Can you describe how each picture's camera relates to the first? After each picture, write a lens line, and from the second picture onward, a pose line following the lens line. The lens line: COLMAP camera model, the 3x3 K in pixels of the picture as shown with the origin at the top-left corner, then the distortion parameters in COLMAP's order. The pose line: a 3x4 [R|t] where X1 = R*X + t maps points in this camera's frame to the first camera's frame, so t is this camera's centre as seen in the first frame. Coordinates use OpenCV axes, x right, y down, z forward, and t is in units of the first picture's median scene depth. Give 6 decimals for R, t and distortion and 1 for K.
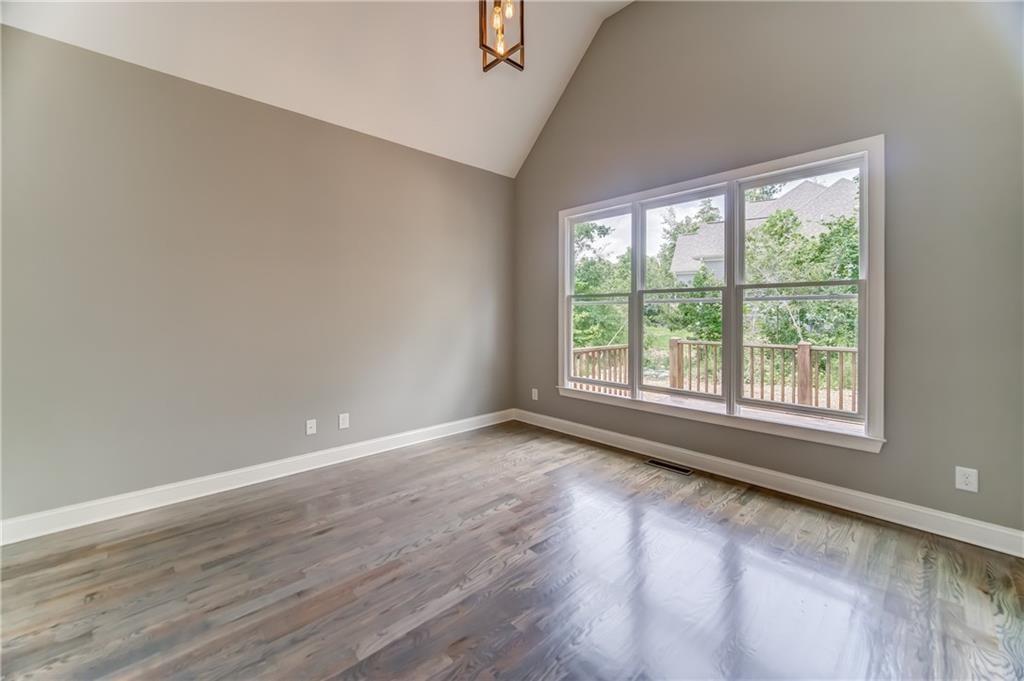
lens RADIAL K [[413.9, 0, 508.1], [0, 413.9, 311.6], [0, 0, 1]] dist [0.001414, 0.000167]
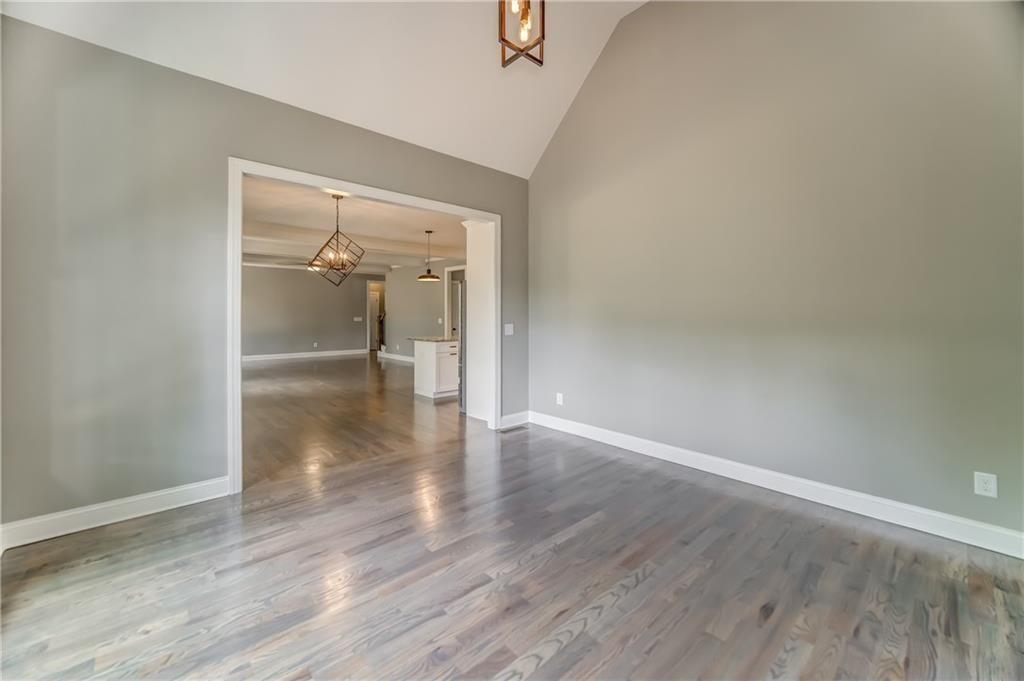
lens RADIAL K [[413.9, 0, 508.1], [0, 413.9, 311.6], [0, 0, 1]] dist [0.001414, 0.000167]
pose [[-0.999913, -0.002089, 0.012996, 0.007627], [-0.002201, 0.999961, -0.008605, 0.006267], [-0.012978, -0.008633, -0.999879, 1.914996]]
